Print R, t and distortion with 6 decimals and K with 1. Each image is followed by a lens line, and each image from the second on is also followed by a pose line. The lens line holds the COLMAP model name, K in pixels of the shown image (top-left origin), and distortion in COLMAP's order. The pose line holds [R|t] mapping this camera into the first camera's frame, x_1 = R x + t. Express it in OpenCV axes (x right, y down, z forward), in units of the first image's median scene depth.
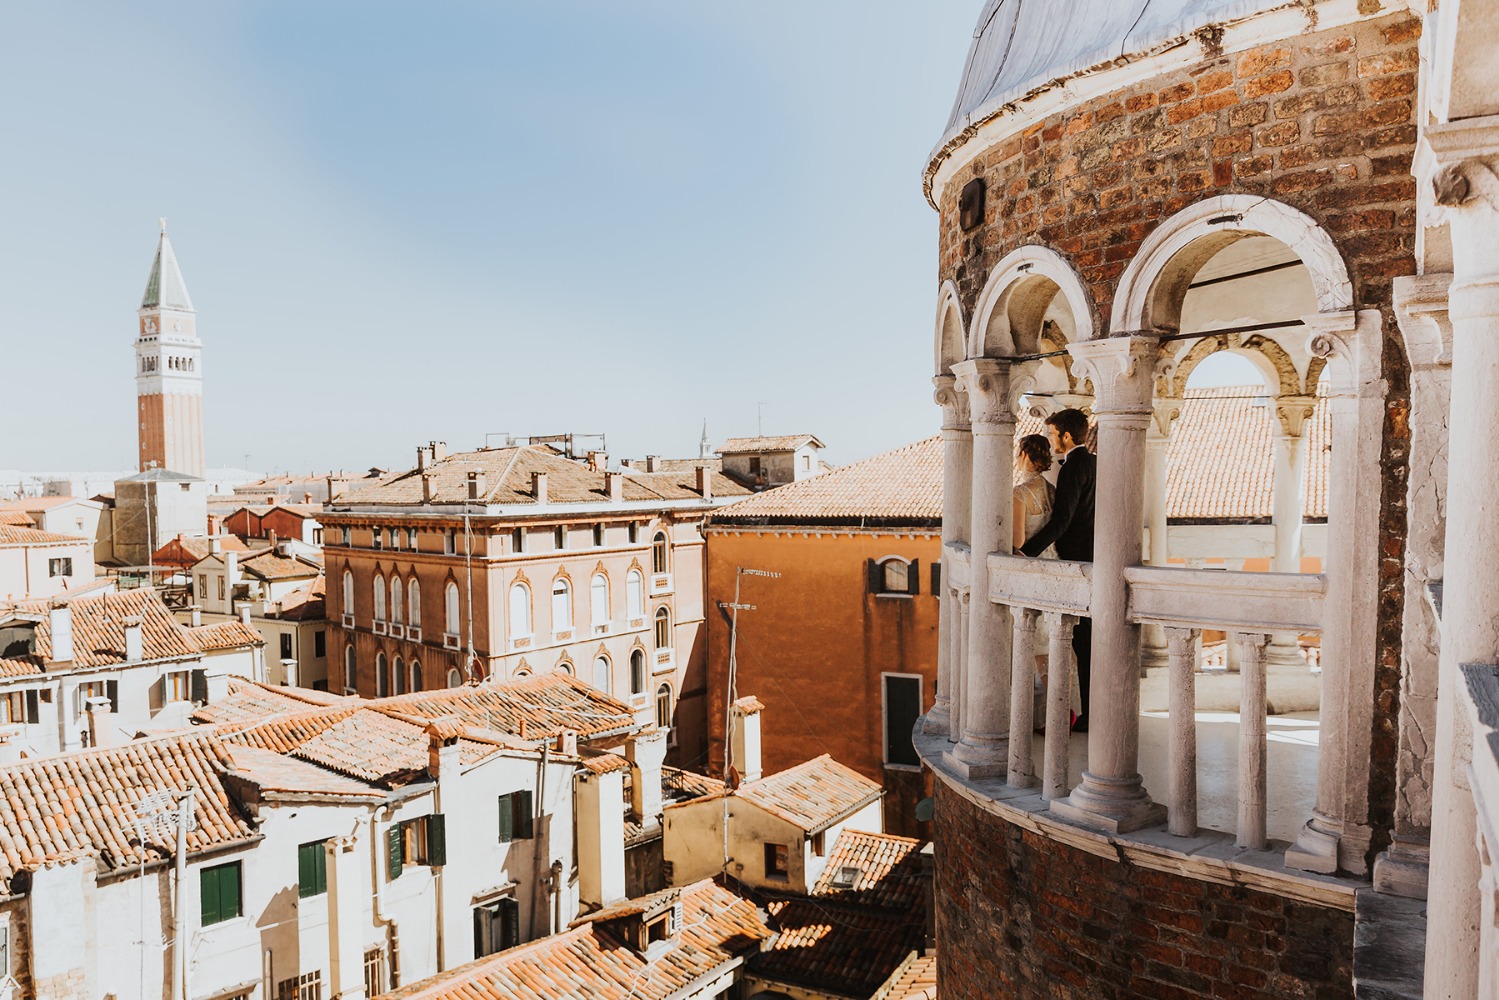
lens RADIAL K [[1176.9, 0, 714.7], [0, 1176.9, 511.3], [0, 0, 1]] dist [0.010856, 0.000020]
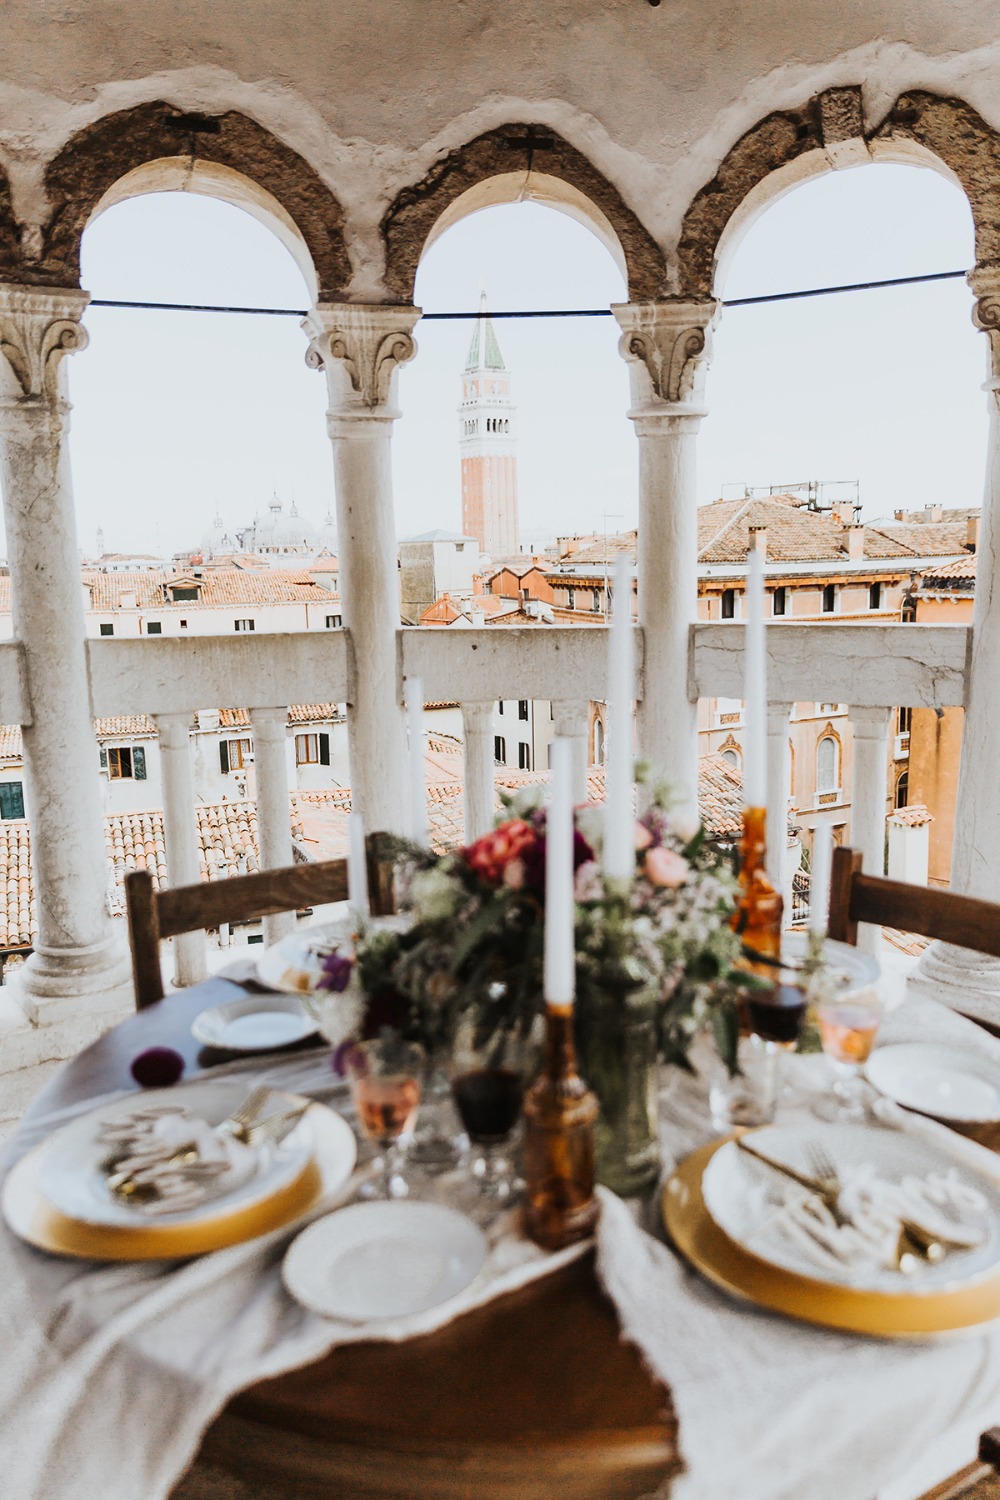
lens RADIAL K [[1207.5, 0, 497.2], [0, 1207.5, 748.9], [0, 0, 1]] dist [0.016120, 0.004068]
pose [[0.897903, 0.063944, -0.435524, 0.112086], [0.000464, 0.989255, 0.146199, -0.001214], [0.440193, -0.131474, 0.888225, 0.126826]]
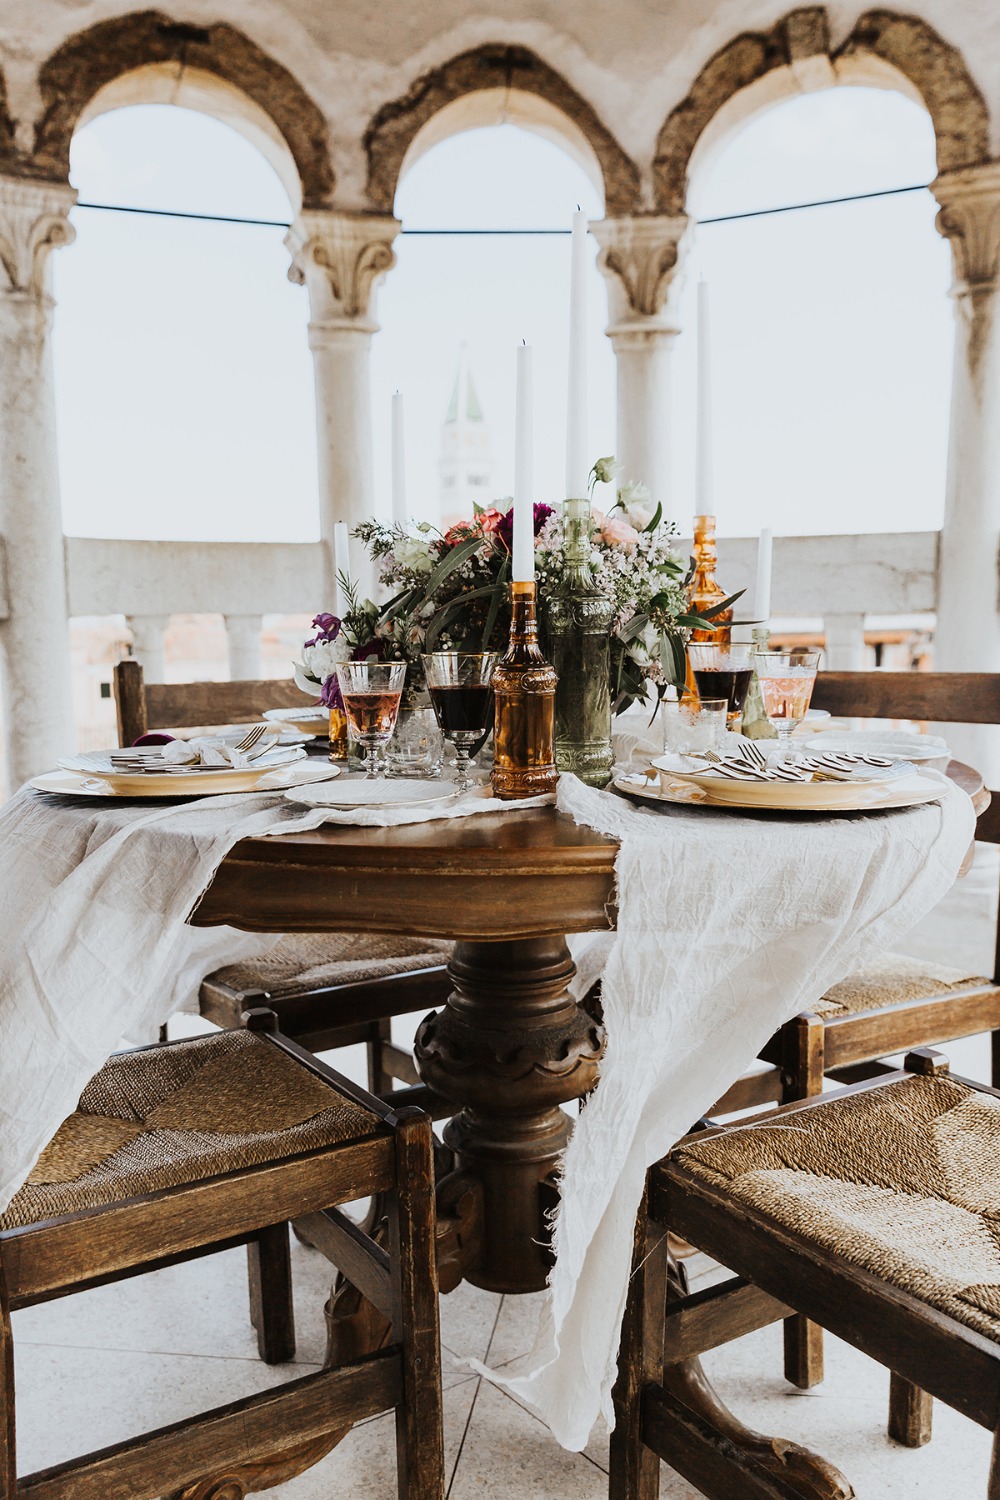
lens RADIAL K [[1304.5, 0, 498.6], [0, 1304.5, 747.8], [0, 0, 1]] dist [0.021280, -0.011760]
pose [[0.905258, 0.042764, -0.422705, 0.116059], [-0.007322, 0.996344, 0.085117, 0.010751], [0.424800, -0.073958, 0.902261, 0.119131]]
